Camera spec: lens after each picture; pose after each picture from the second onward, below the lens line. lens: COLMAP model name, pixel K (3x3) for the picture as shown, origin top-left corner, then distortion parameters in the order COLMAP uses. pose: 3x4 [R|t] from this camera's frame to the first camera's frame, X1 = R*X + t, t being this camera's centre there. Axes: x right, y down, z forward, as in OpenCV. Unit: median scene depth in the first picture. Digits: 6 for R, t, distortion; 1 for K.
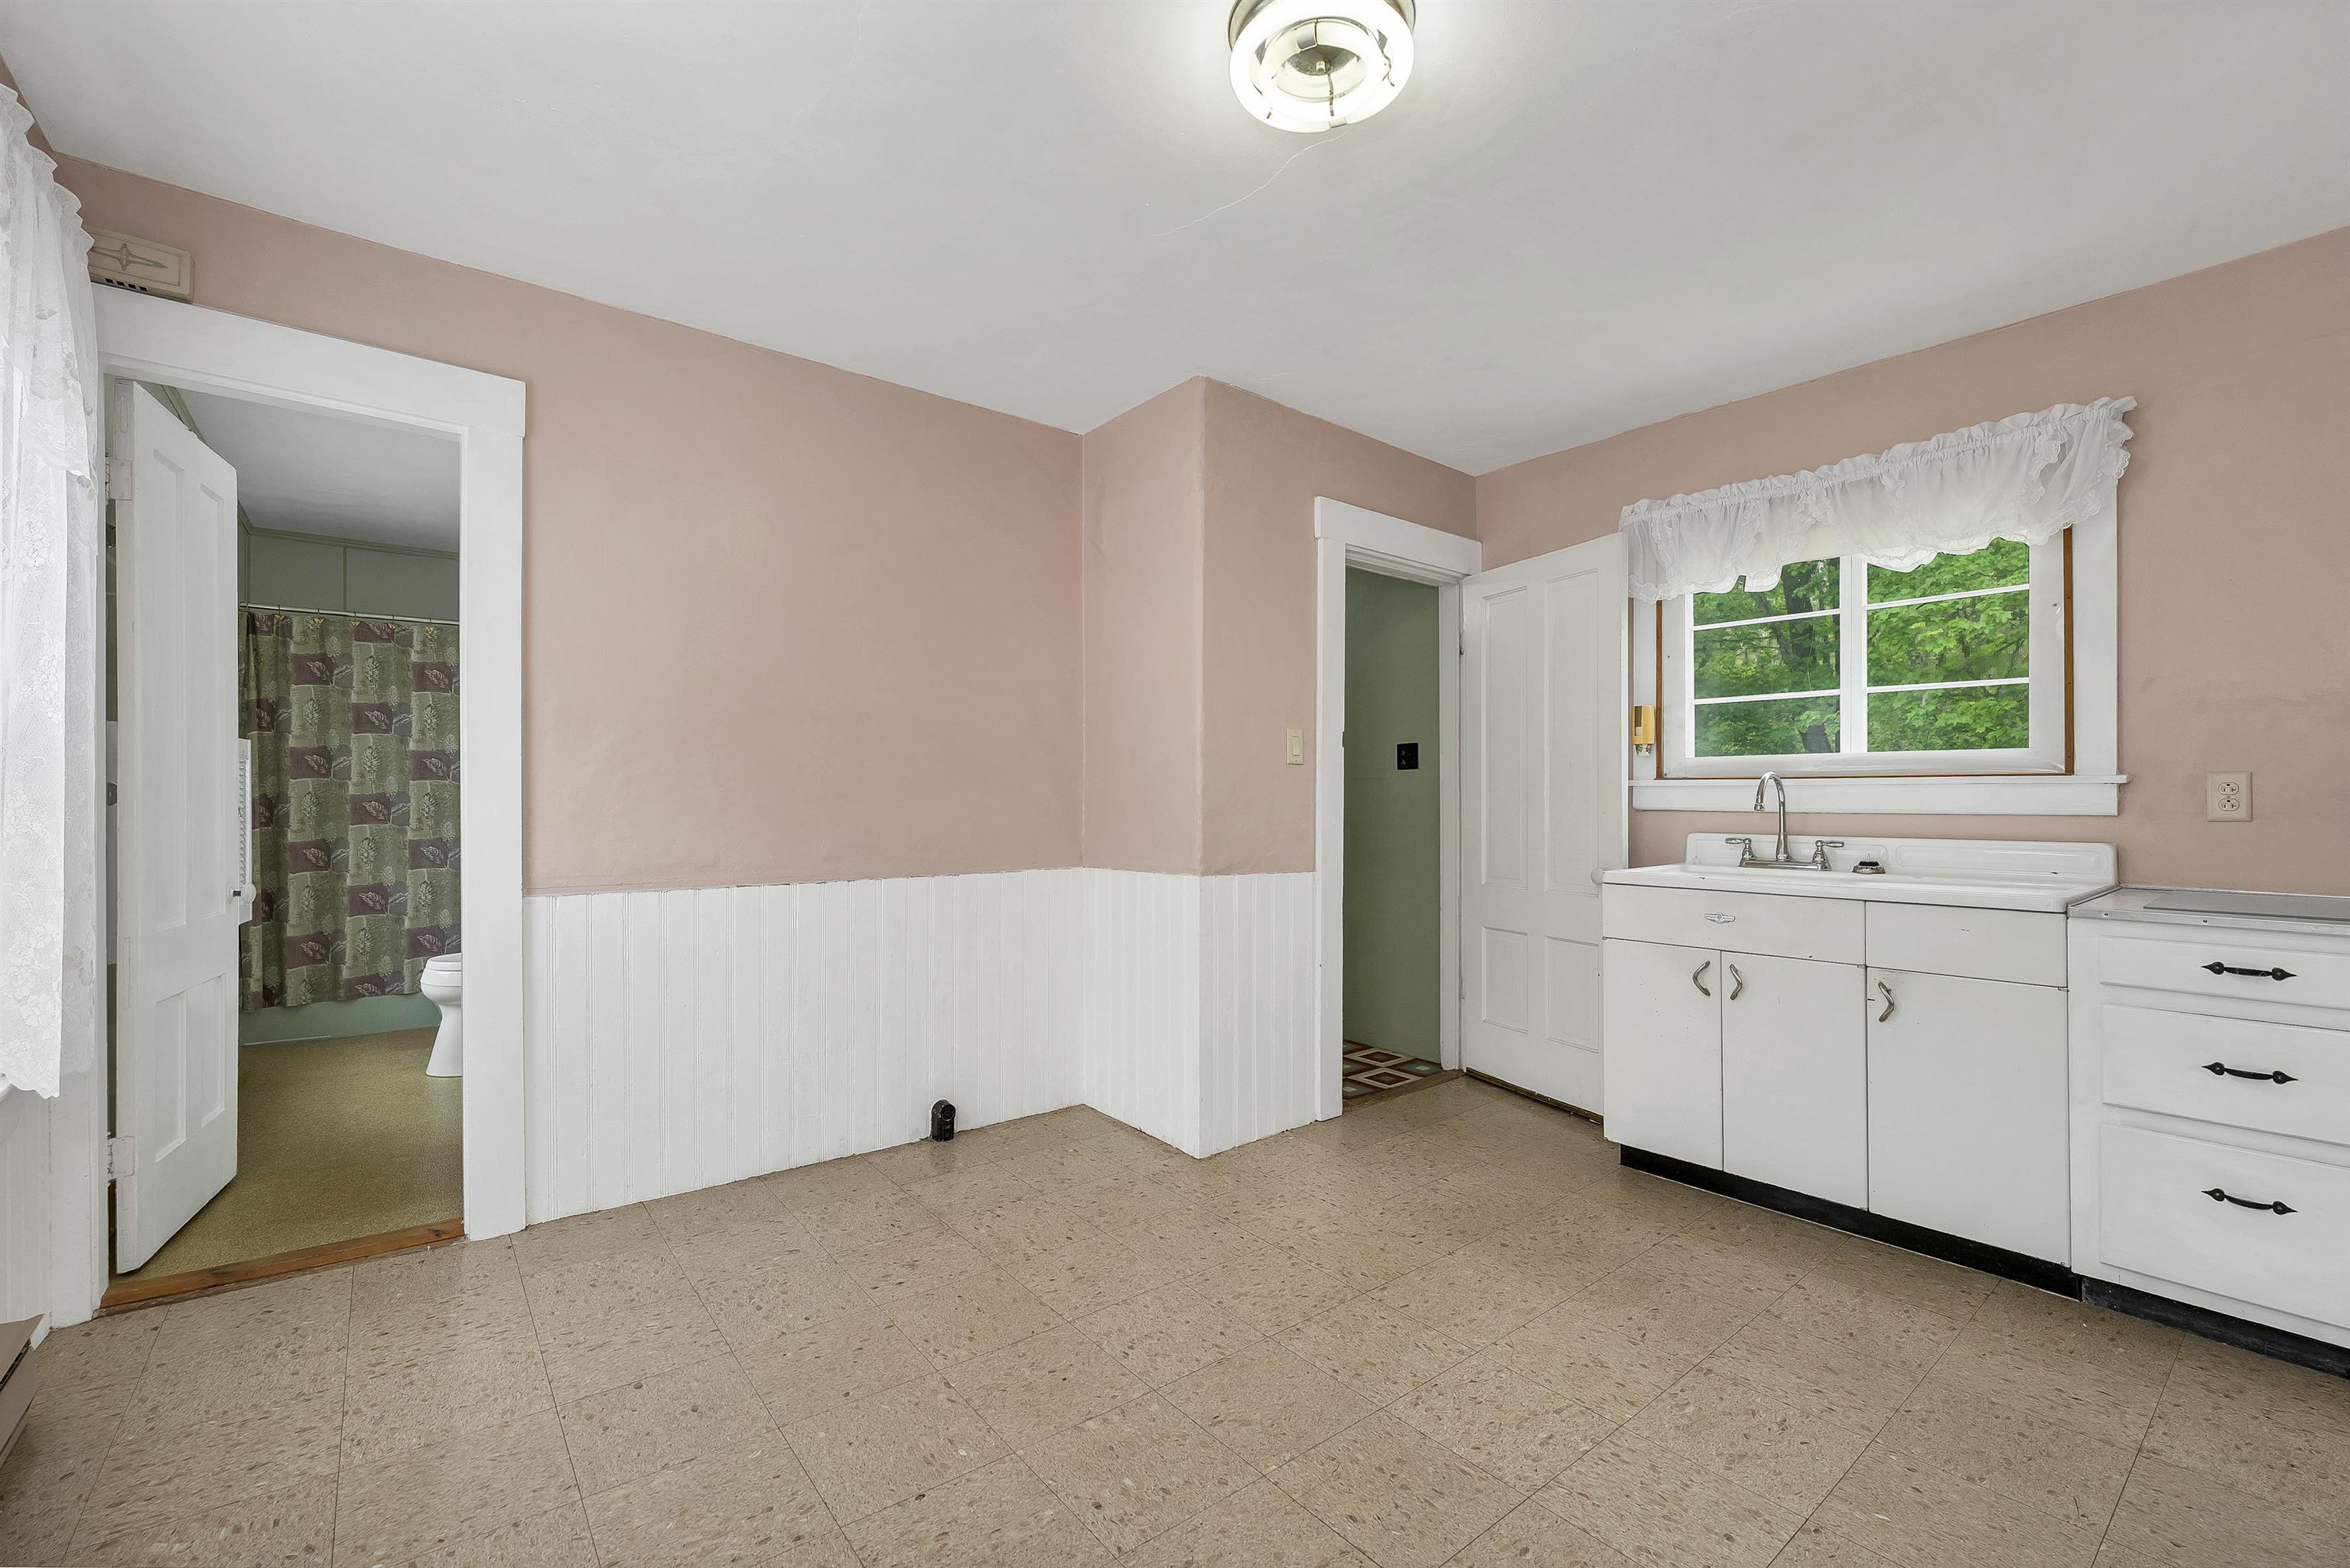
lens RADIAL K [[987.4, 0, 1166.4], [0, 987.4, 795.8], [0, 0, 1]] dist [-0.001260, -0.000837]
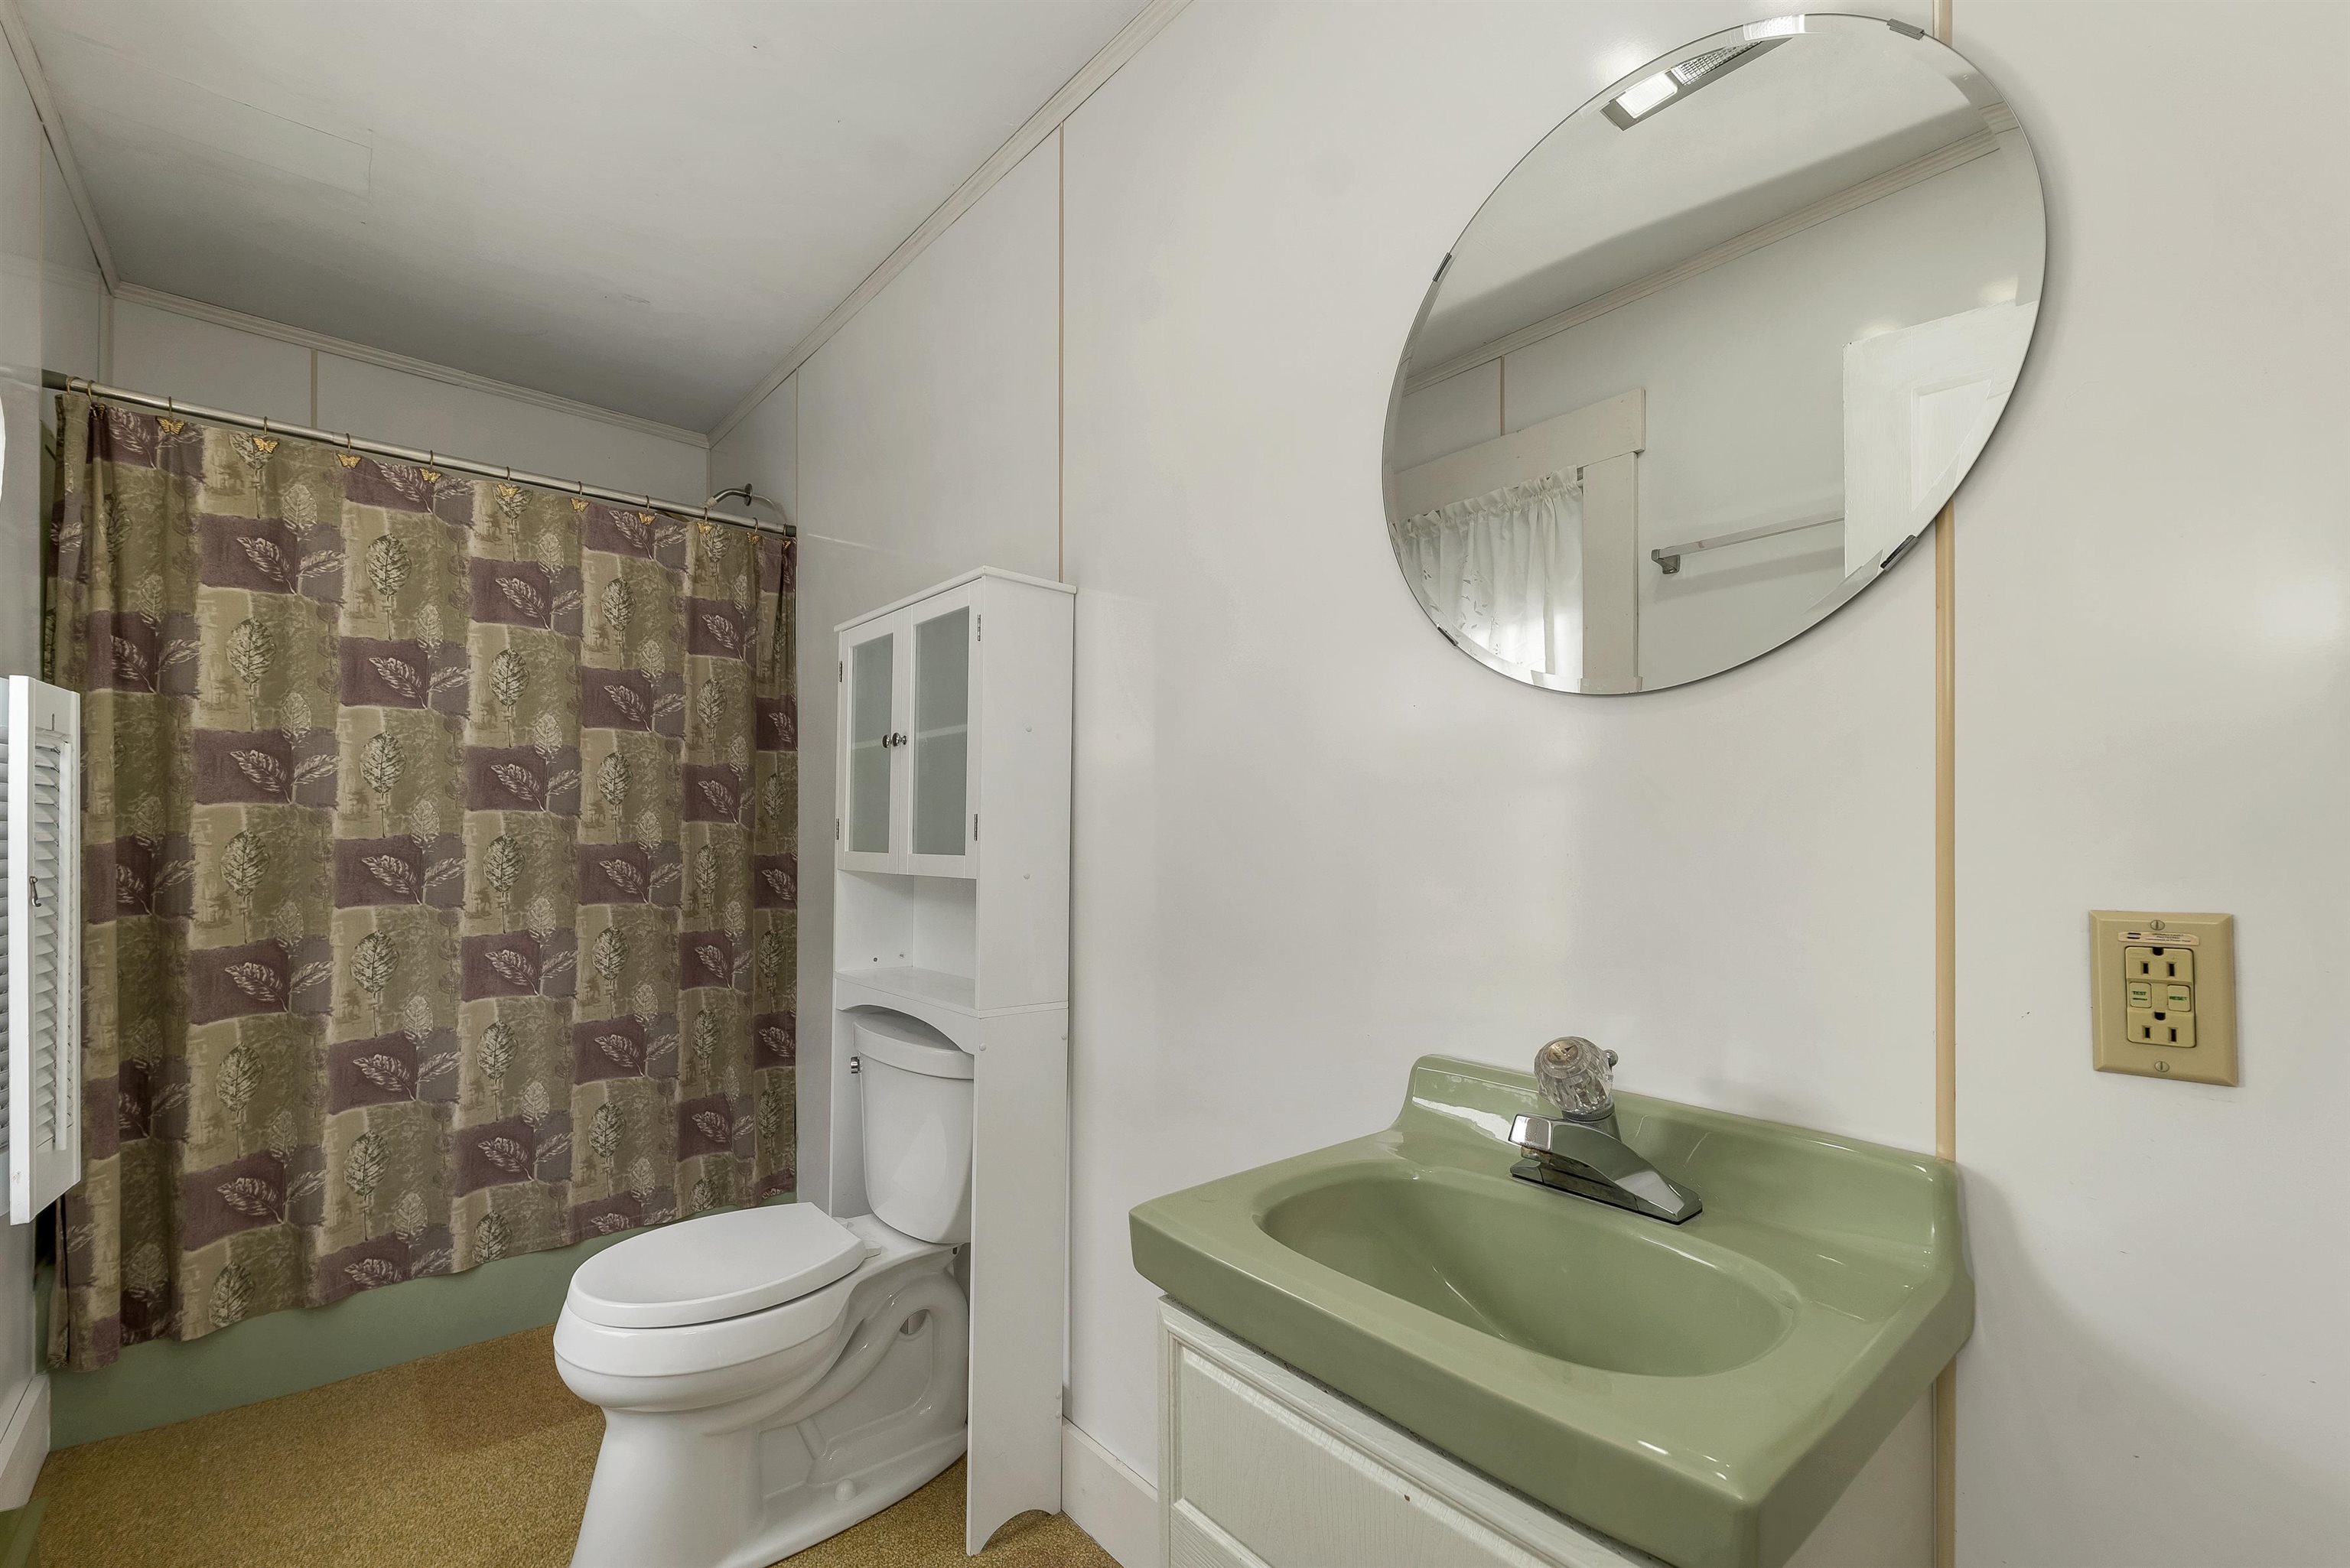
lens RADIAL K [[999.8, 0, 1175.3], [0, 999.8, 838.3], [0, 0, 1]] dist [0.000563, 0.000182]
pose [[0.998016, 0.004302, 0.062817, -0.478480], [-0.004039, 0.999983, -0.004314, -0.001585], [-0.062834, 0.004052, 0.998016, 0.525834]]
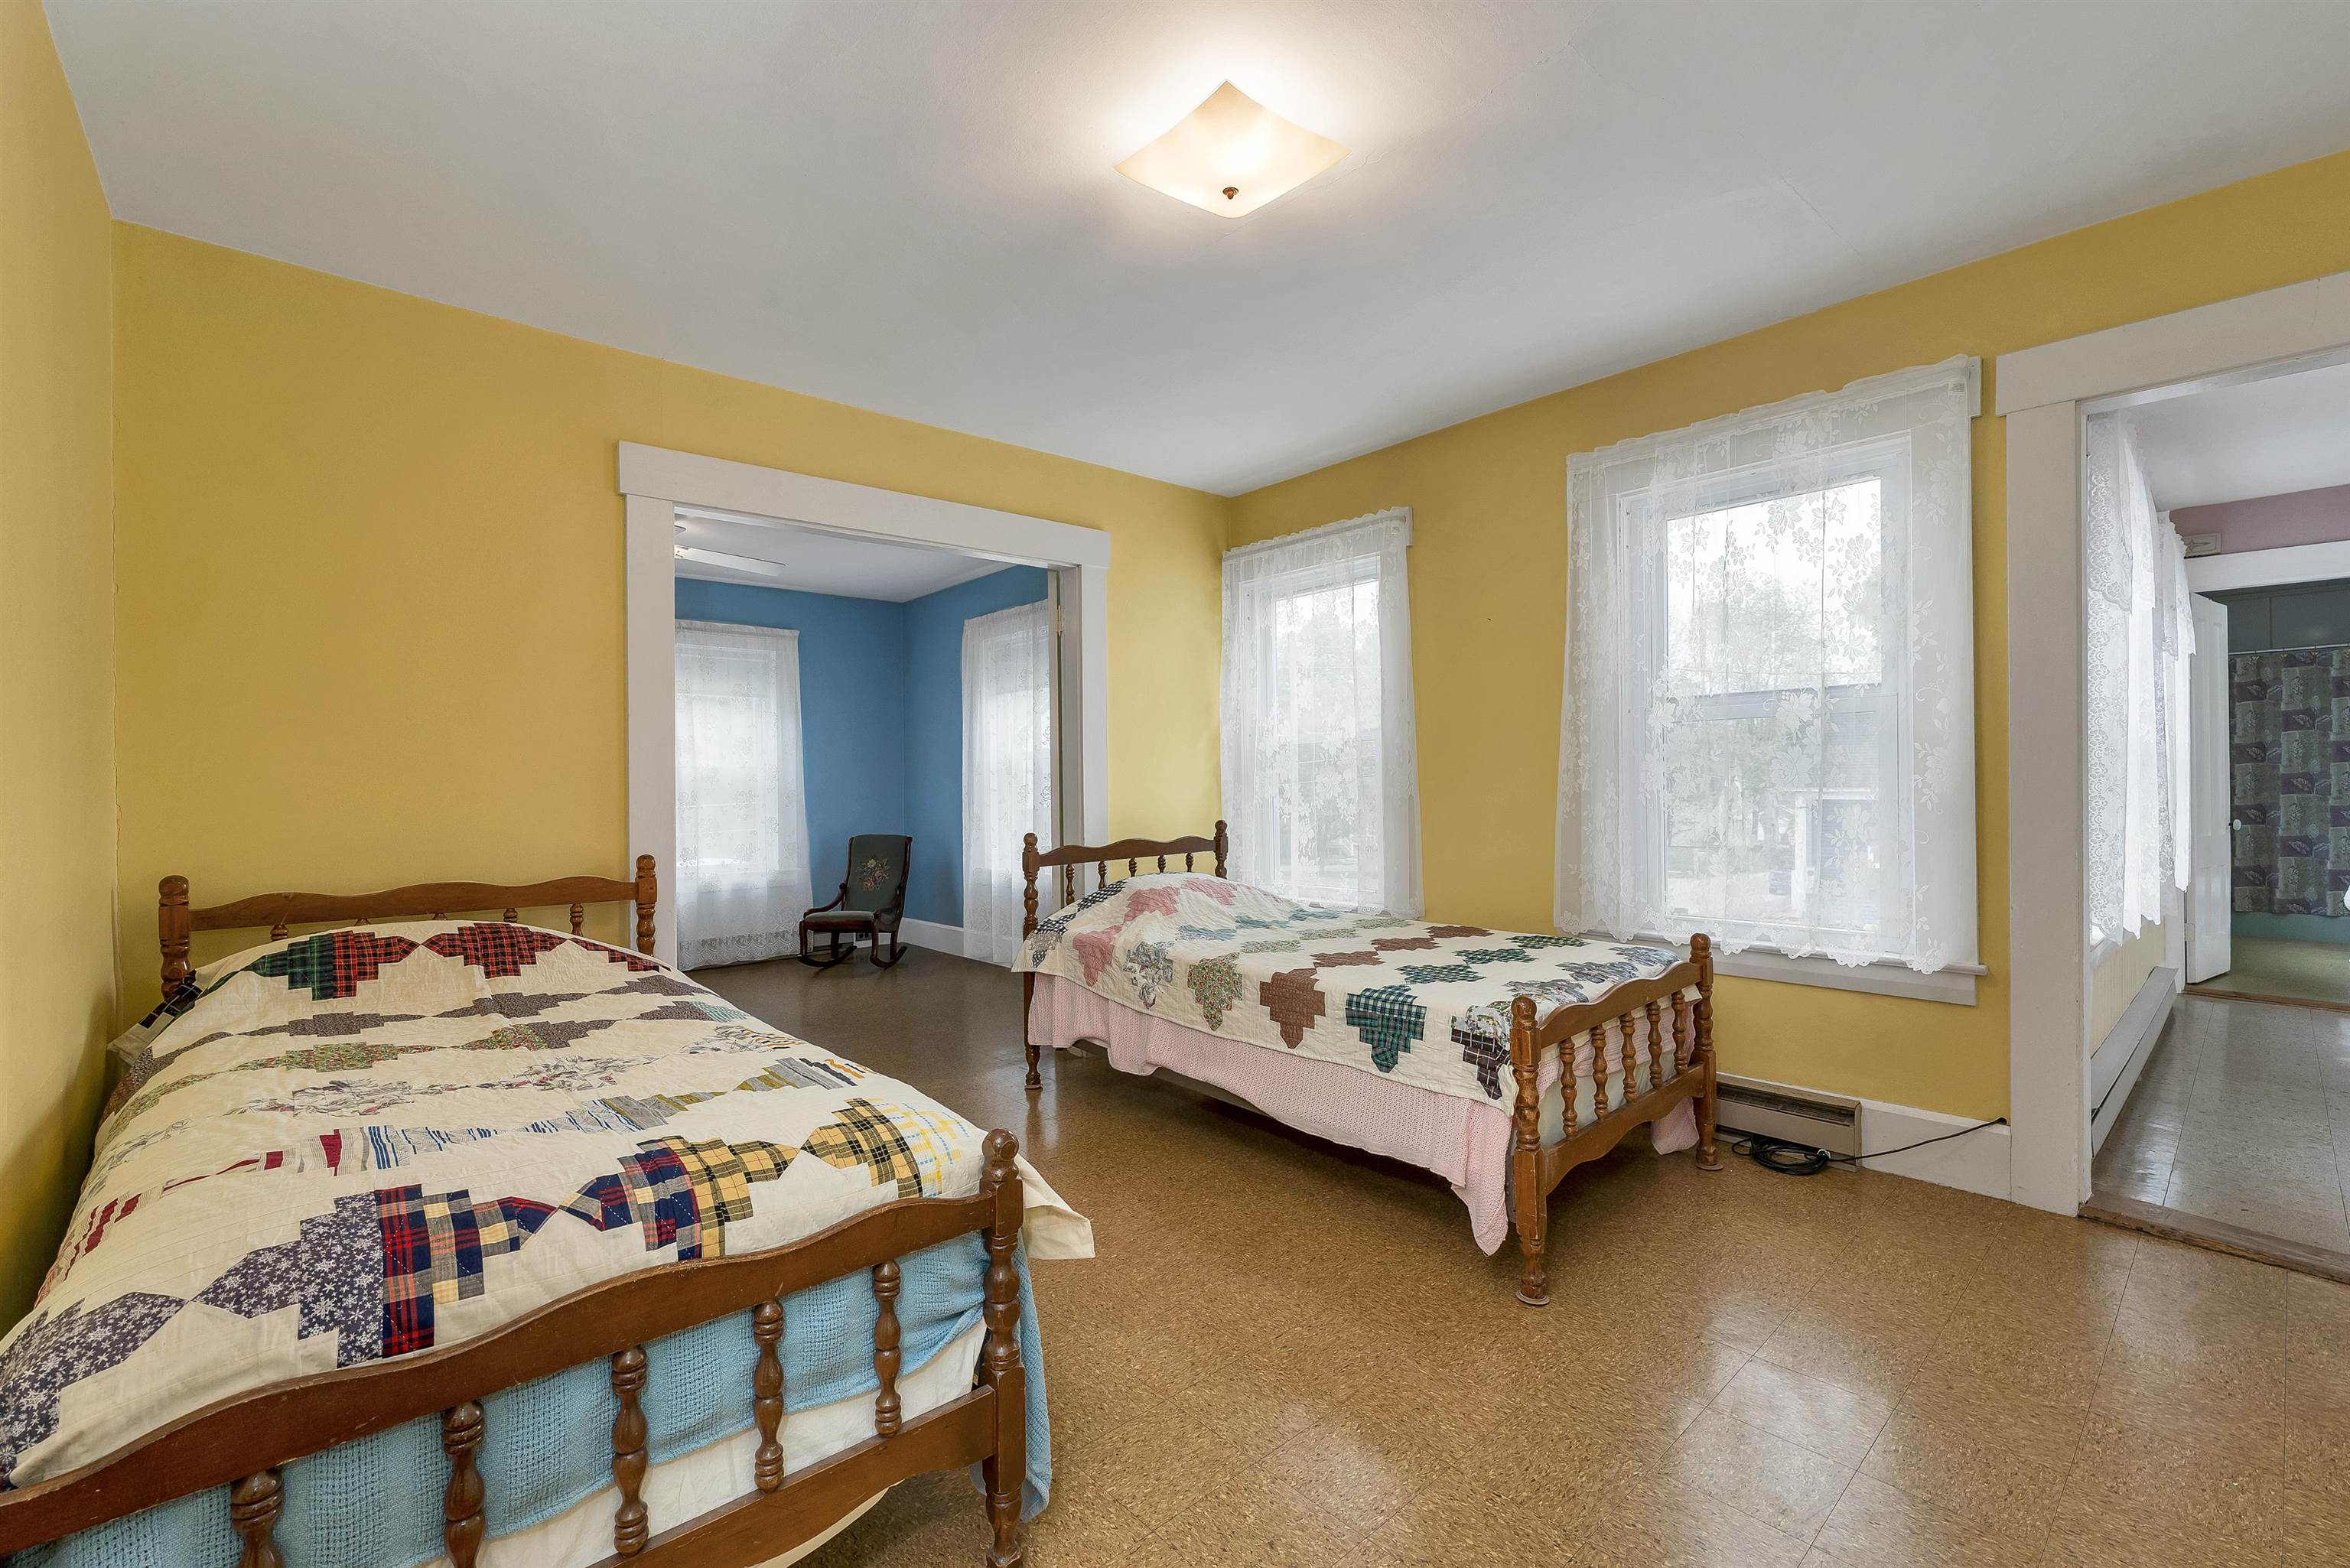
lens RADIAL K [[987.4, 0, 1166.4], [0, 987.4, 795.8], [0, 0, 1]] dist [-0.001260, -0.000837]
pose [[0.061061, 0.005196, -0.998121, 0.531812], [0.014819, 0.999872, 0.006111, -0.001765], [0.998024, -0.015164, 0.060976, -0.743400]]
